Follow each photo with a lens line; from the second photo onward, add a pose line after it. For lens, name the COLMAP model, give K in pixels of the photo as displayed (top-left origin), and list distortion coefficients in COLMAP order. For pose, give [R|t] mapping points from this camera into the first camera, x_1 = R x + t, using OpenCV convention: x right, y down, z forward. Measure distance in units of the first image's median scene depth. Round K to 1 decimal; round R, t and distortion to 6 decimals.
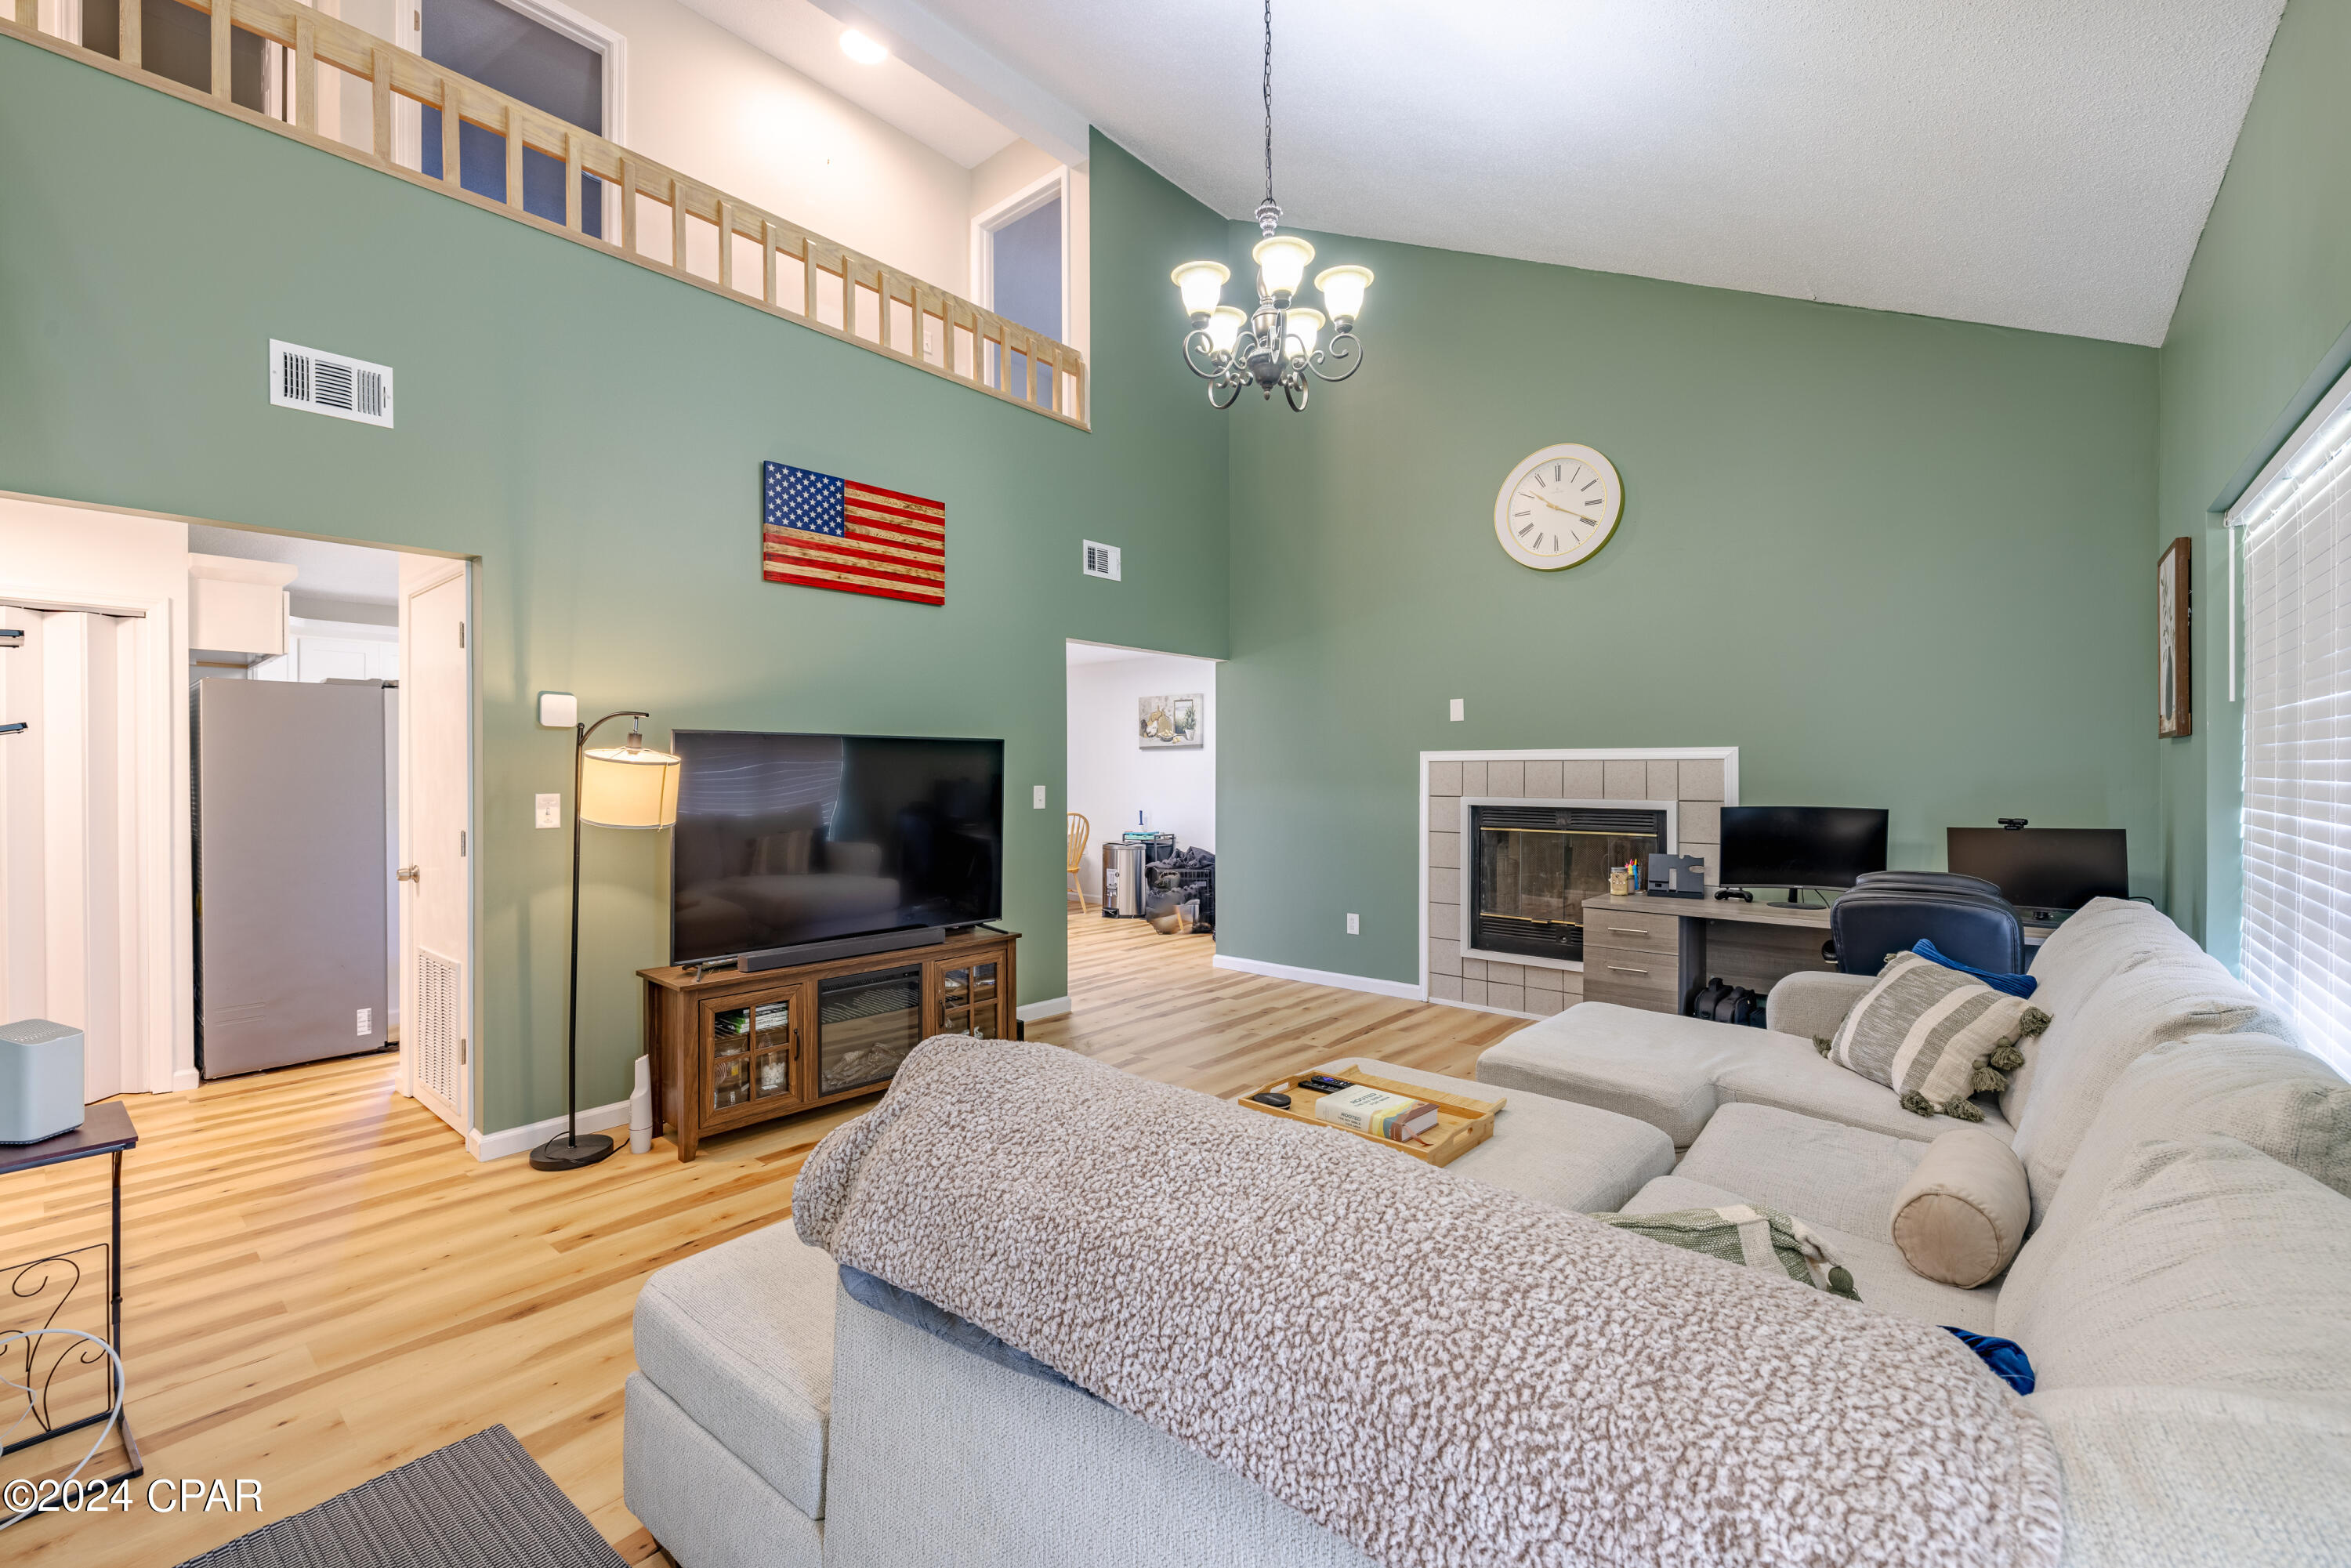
lens RADIAL K [[1008.7, 0, 1182.2], [0, 1008.7, 772.8], [0, 0, 1]] dist [-0.002586, -0.000221]
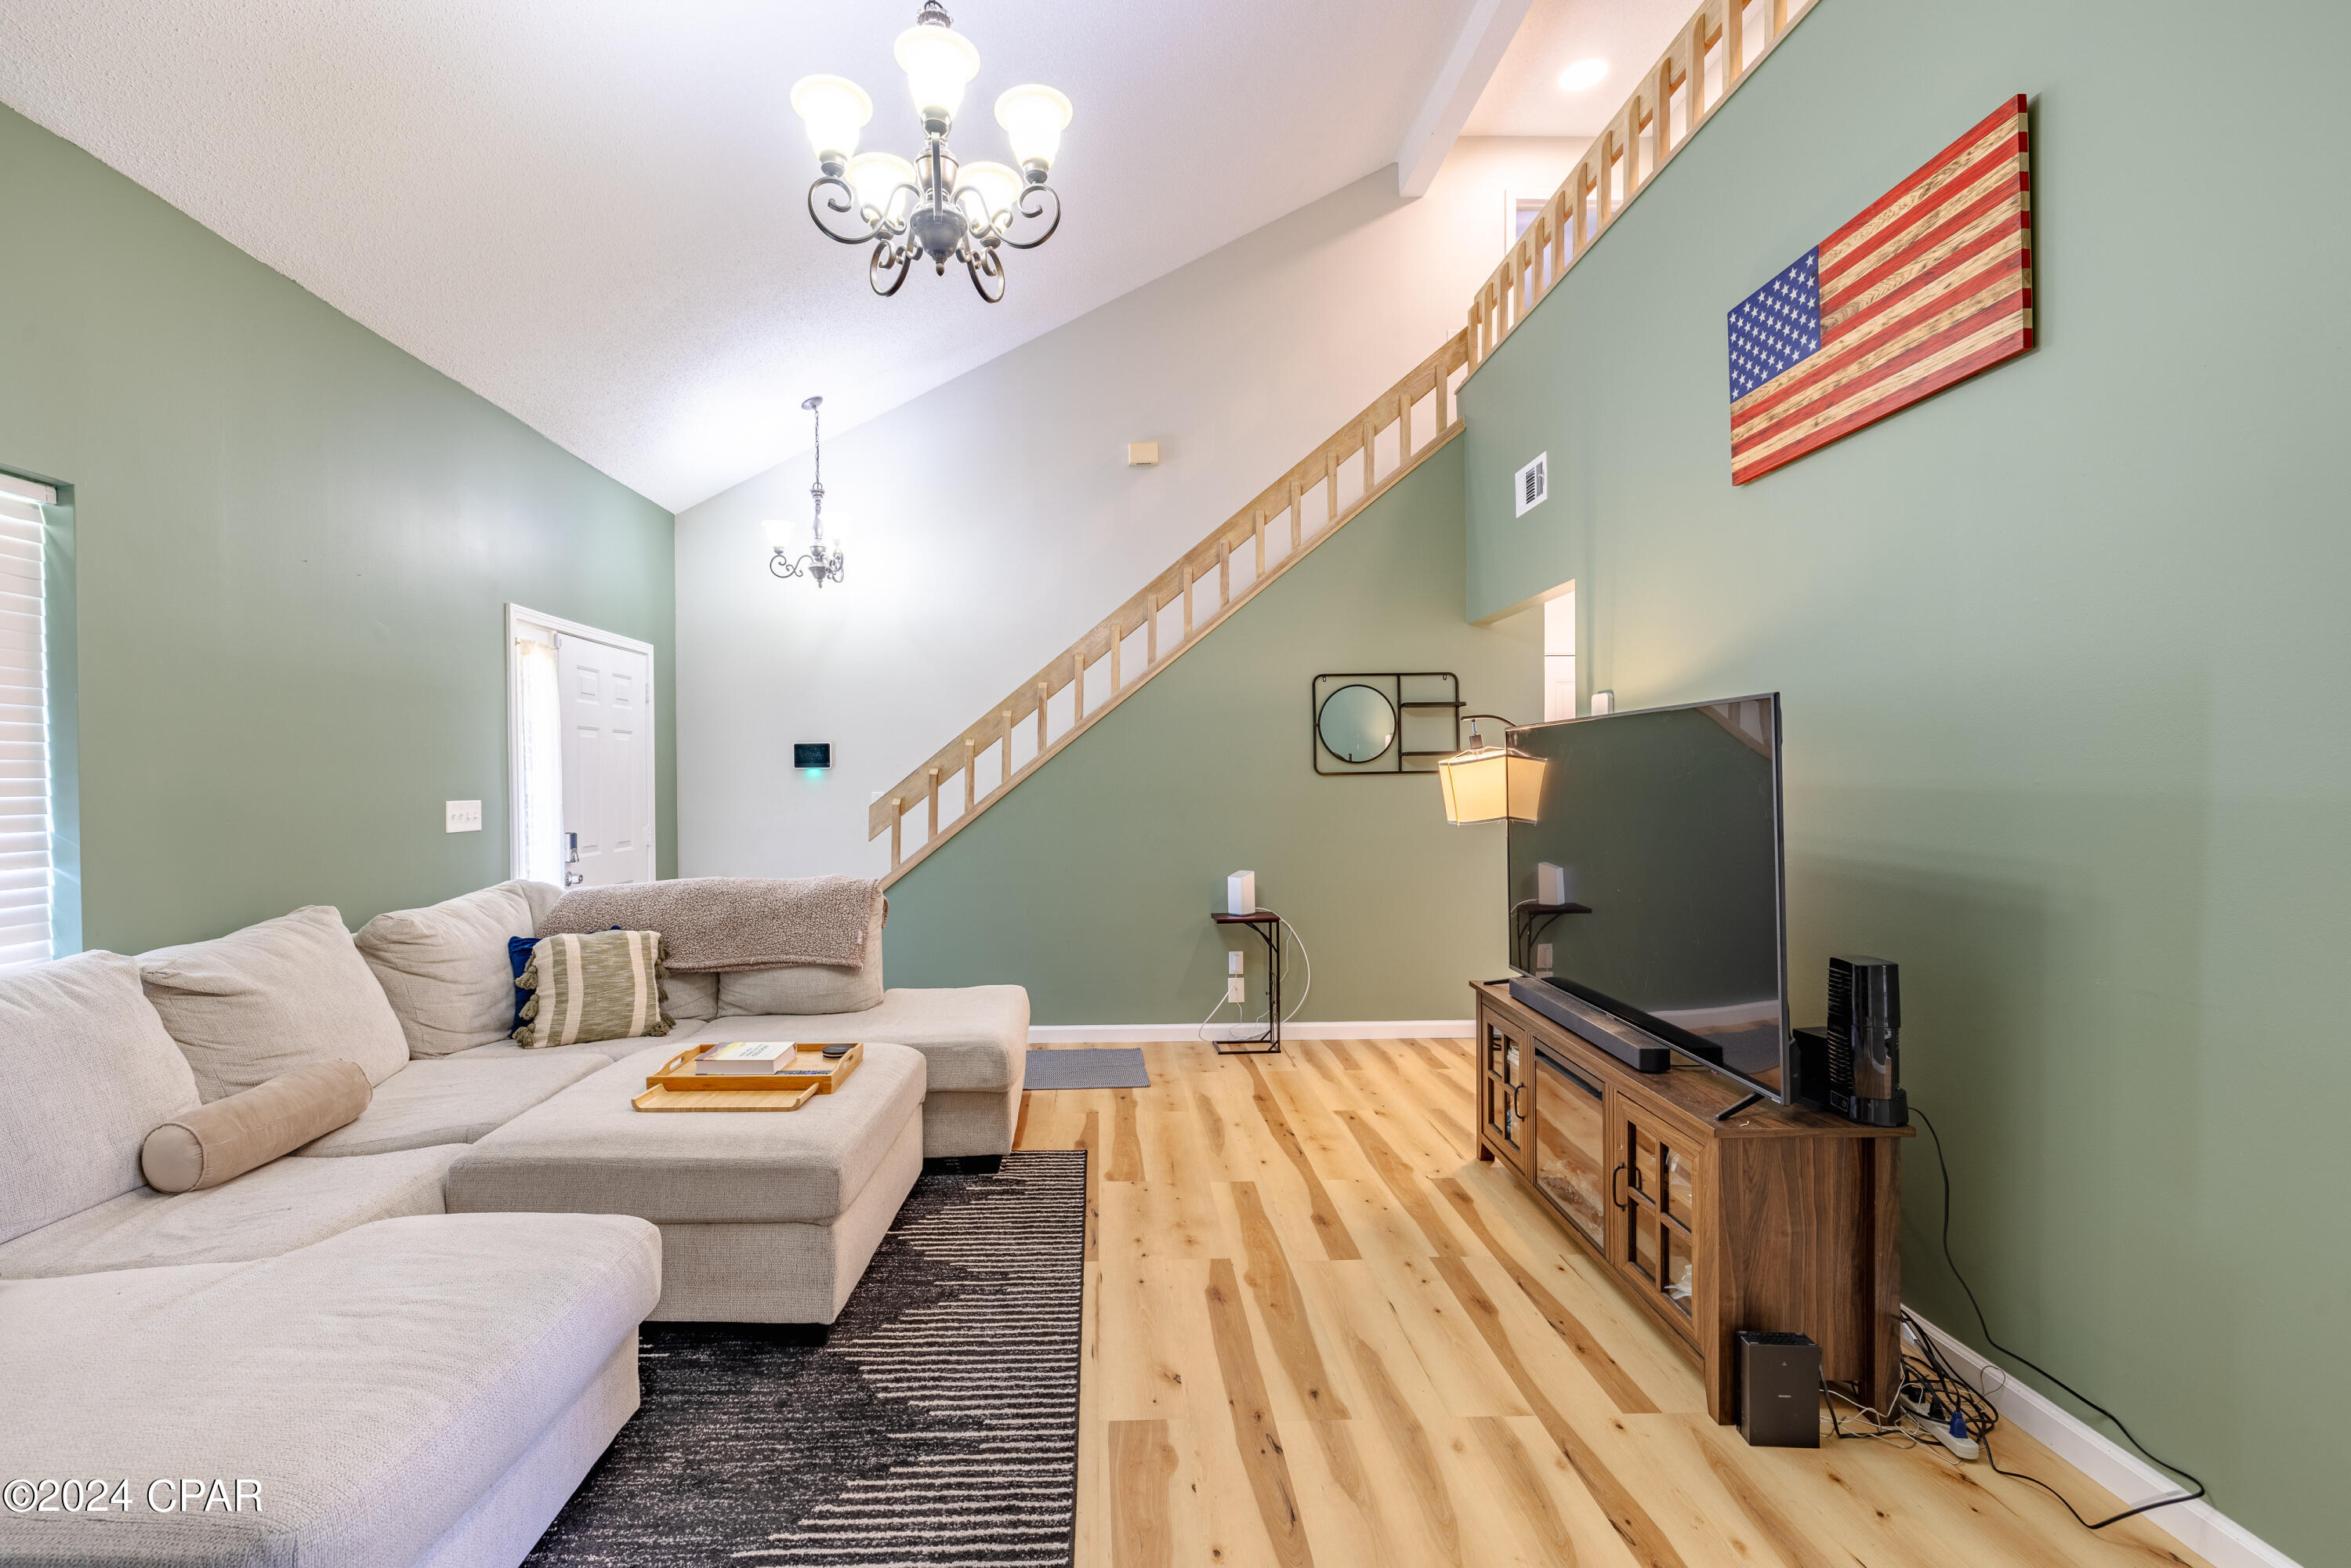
lens RADIAL K [[1008.7, 0, 1102.7], [0, 1008.7, 784.9], [0, 0, 1]] dist [-0.002586, -0.000221]
pose [[-0.769593, 0.015190, -0.638354, 0.312656], [0.011646, 0.999885, 0.009752, -0.000583], [0.638428, 0.000071, -0.769681, 1.103509]]
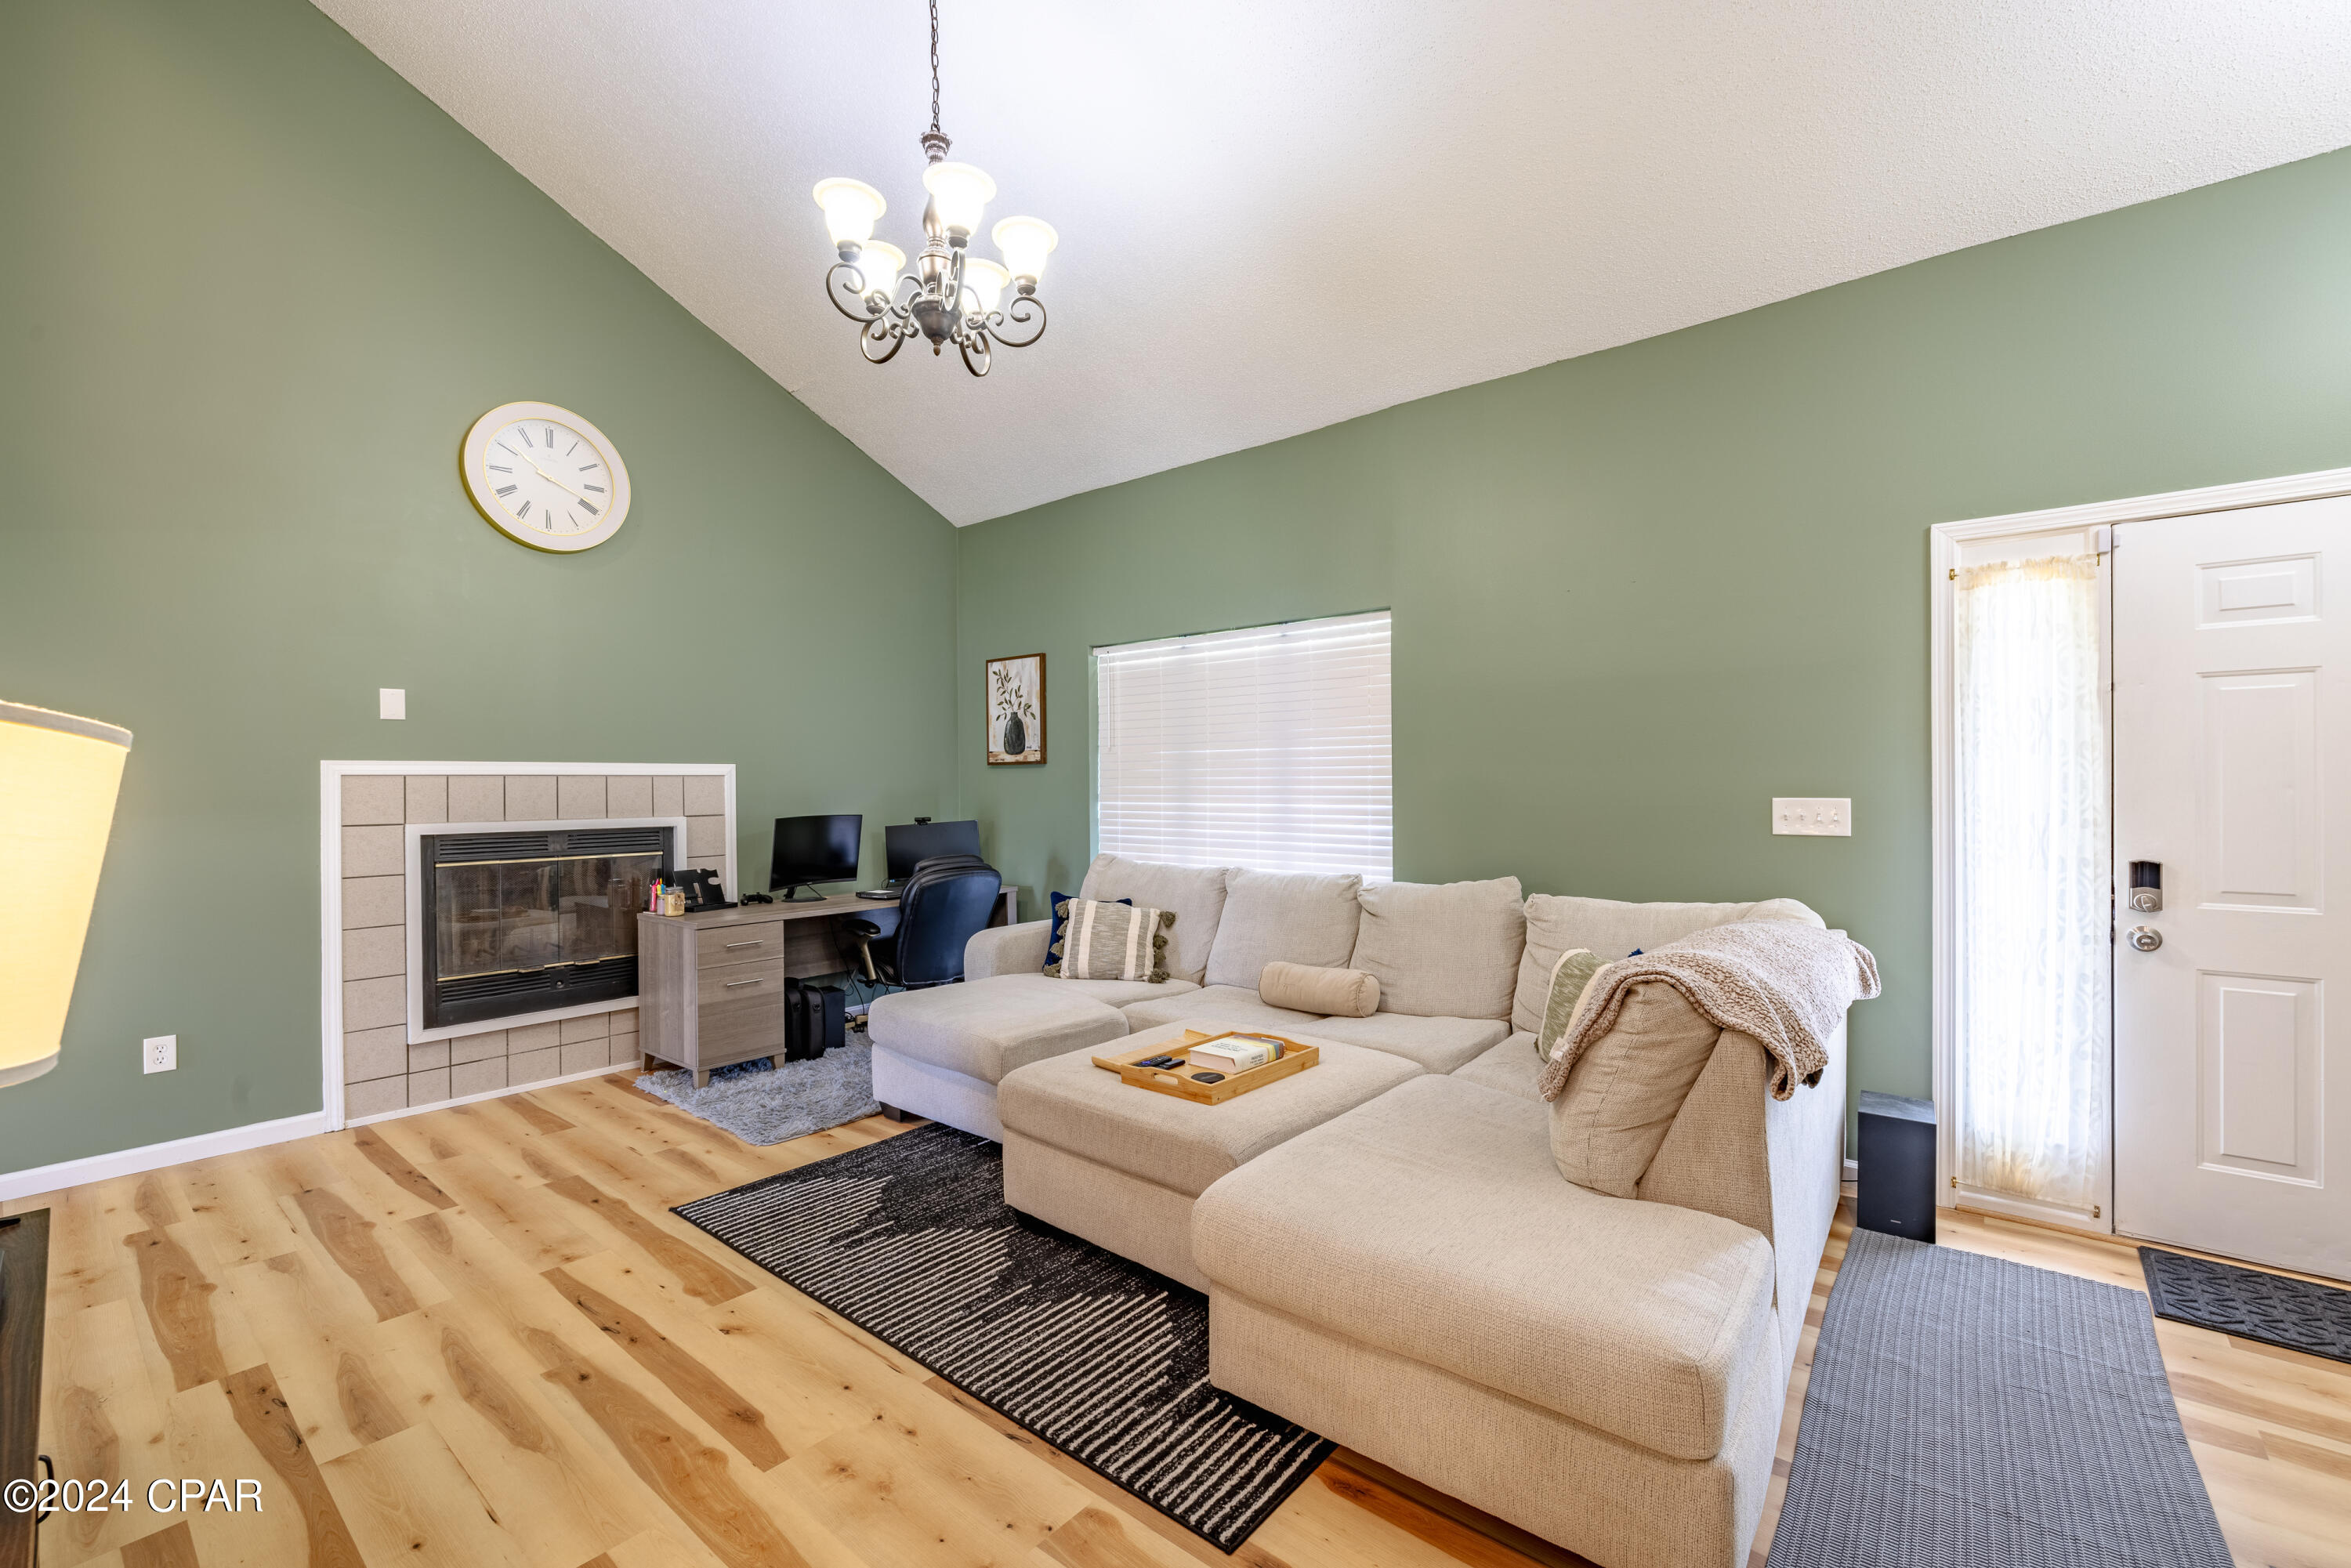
lens RADIAL K [[959.1, 0, 1189.6], [0, 959.1, 787.4], [0, 0, 1]] dist [-0.001407, -0.000367]
pose [[-0.013648, -0.003289, 0.999901, -0.500159], [0.010117, 0.999943, 0.003427, 0.000591], [-0.999856, 0.010163, -0.013613, 0.533476]]
